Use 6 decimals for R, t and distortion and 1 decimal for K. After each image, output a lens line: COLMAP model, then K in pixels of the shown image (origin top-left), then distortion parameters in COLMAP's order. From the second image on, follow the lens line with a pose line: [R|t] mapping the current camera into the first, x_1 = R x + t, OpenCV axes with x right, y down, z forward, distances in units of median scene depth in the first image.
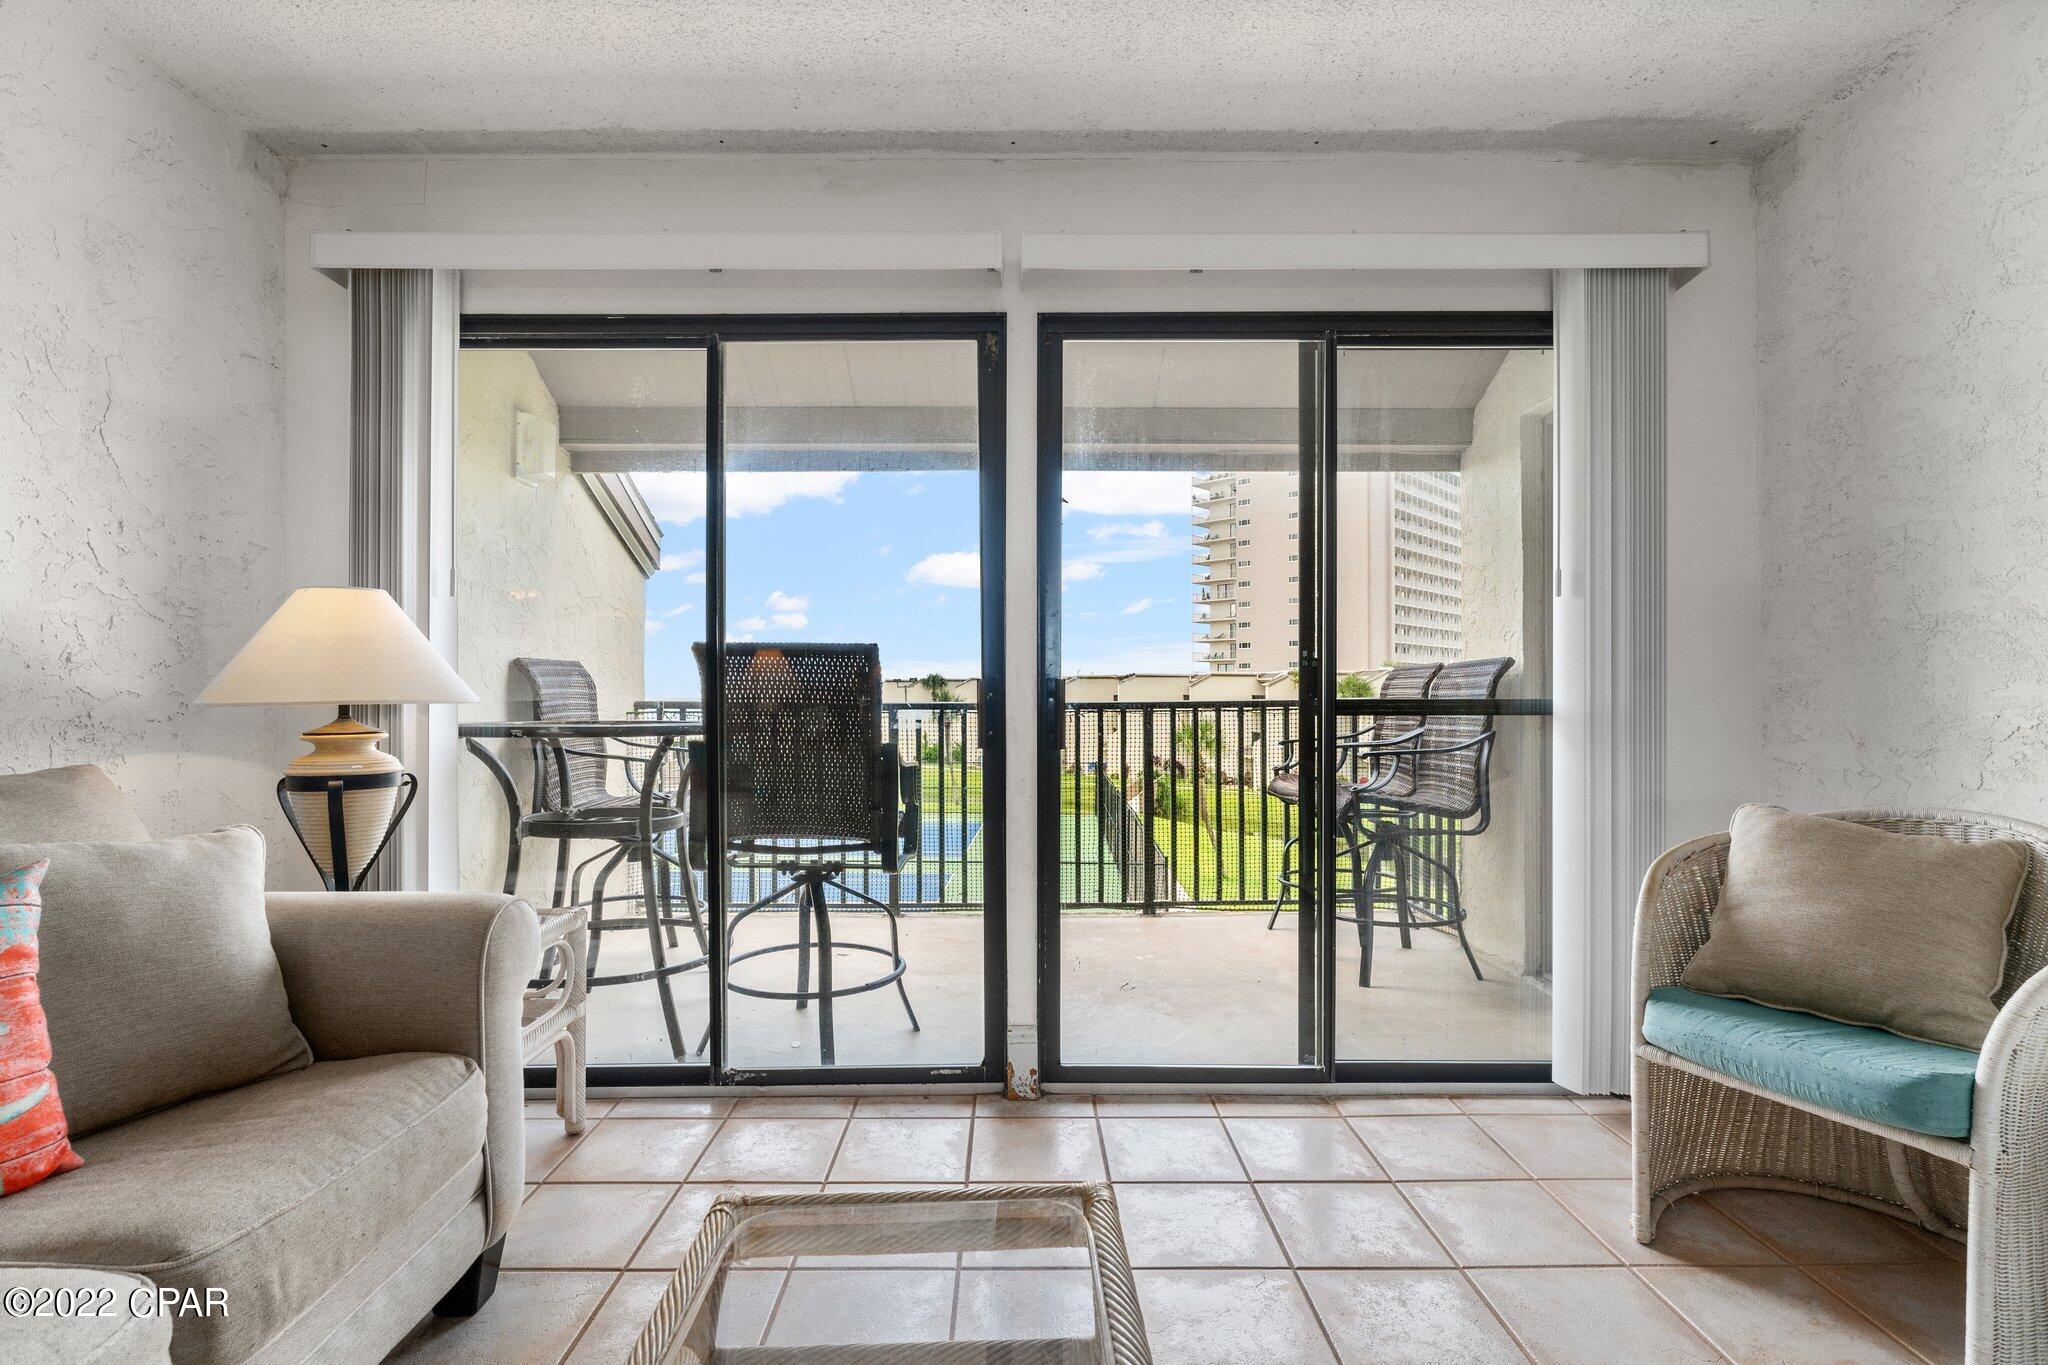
lens RADIAL K [[939.5, 0, 1014.1], [0, 939.5, 690.1], [0, 0, 1]] dist [-0.001969, -0.000520]
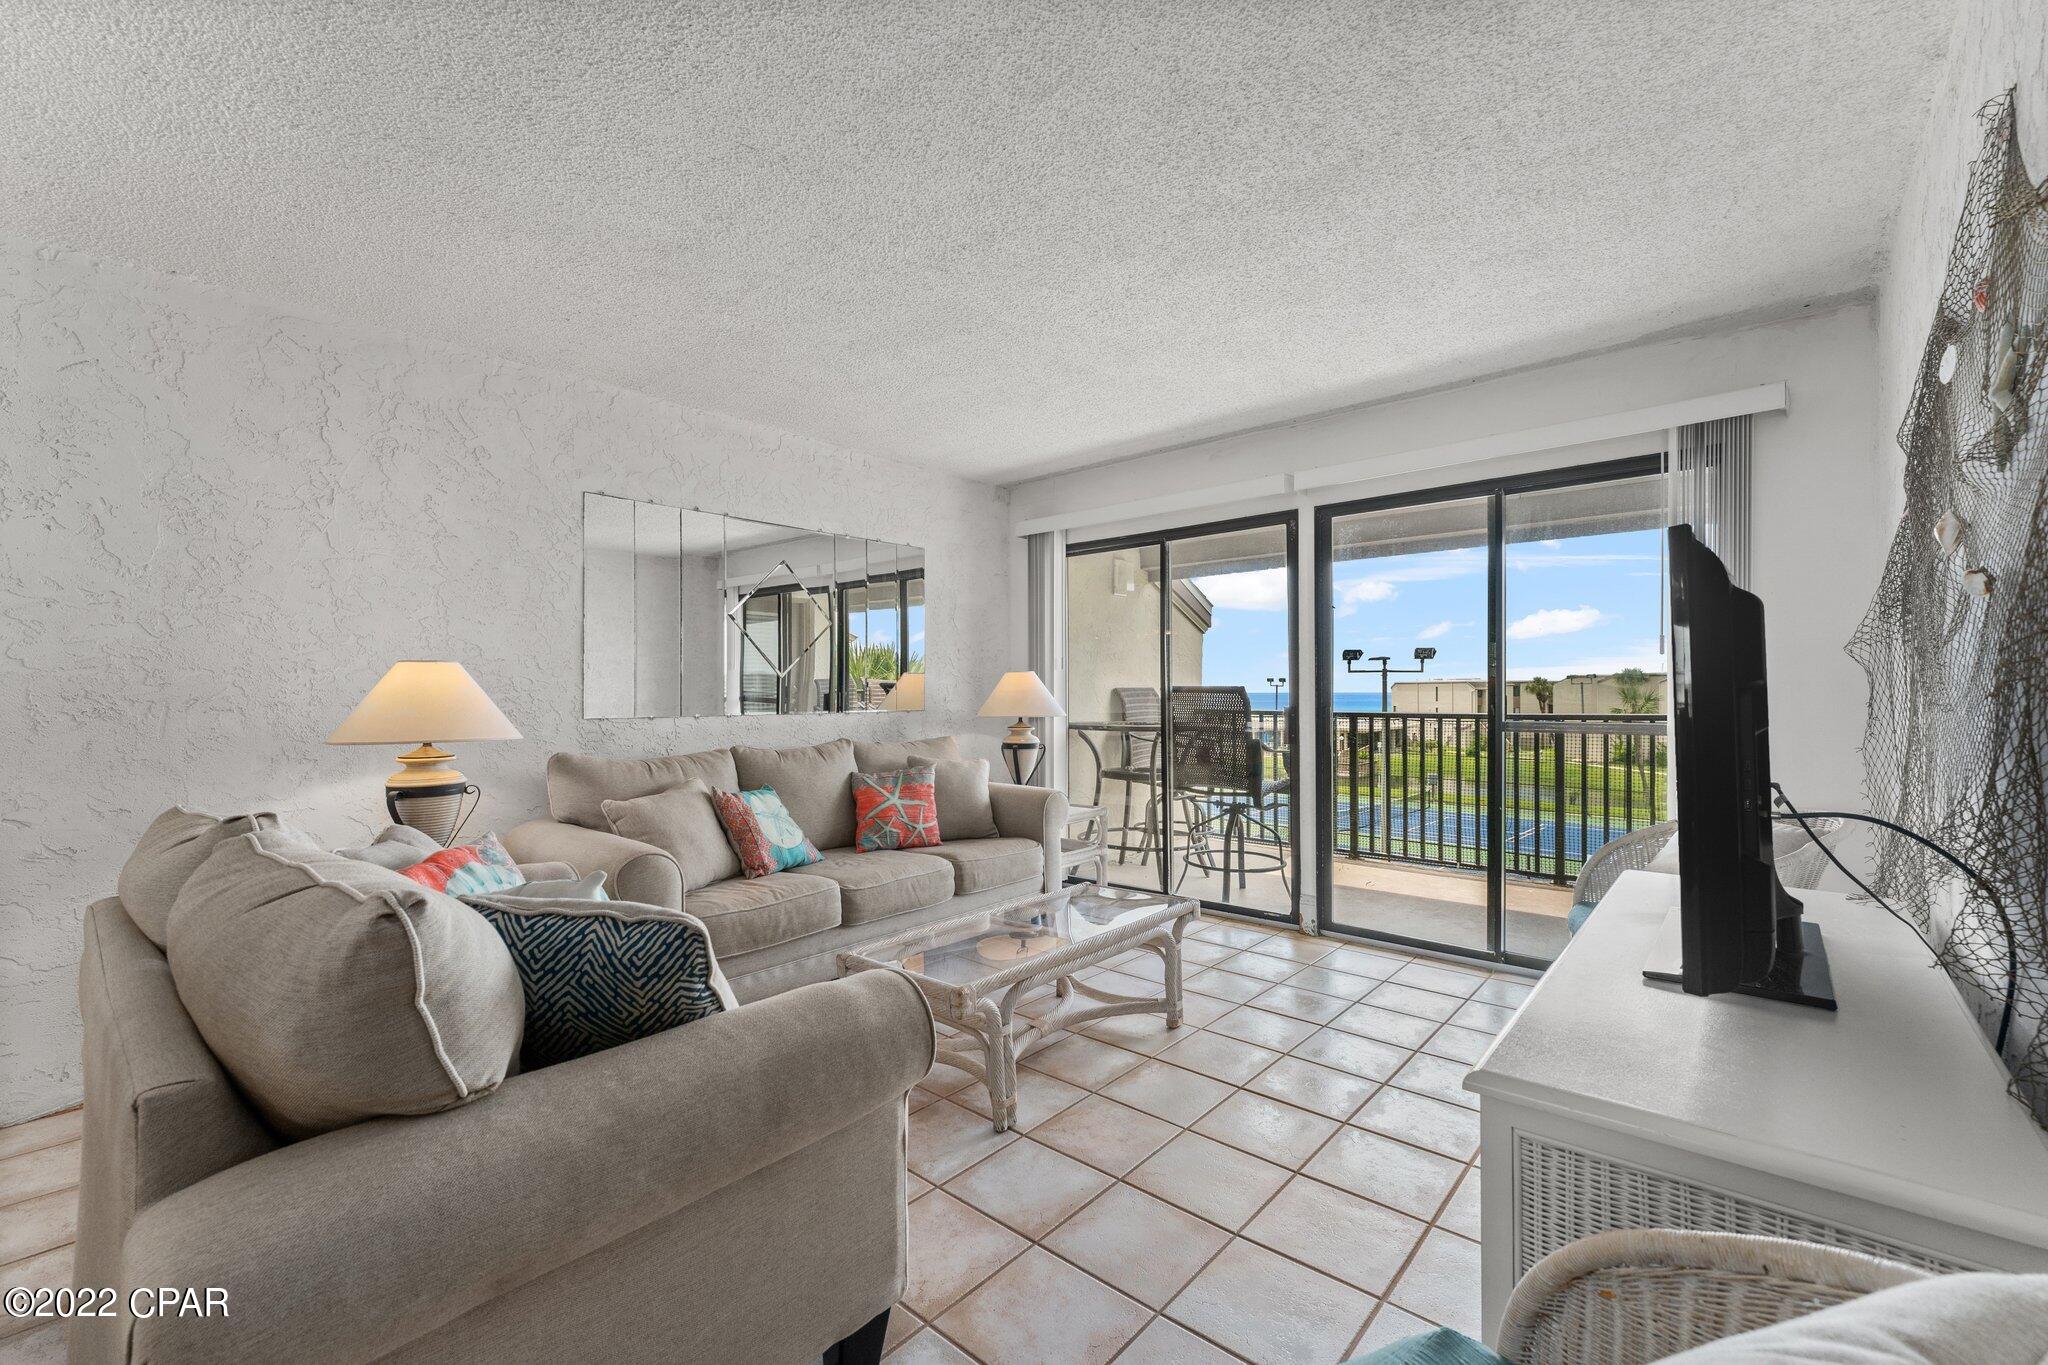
lens RADIAL K [[843.4, 0, 1019.4], [0, 843.4, 692.0], [0, 0, 1]] dist [-0.002110, -0.000295]
pose [[0.745642, -0.000626, -0.666347, 0.702271], [0.005564, 0.999971, 0.005286, -0.053489], [0.666324, -0.007649, 0.745623, -0.618152]]
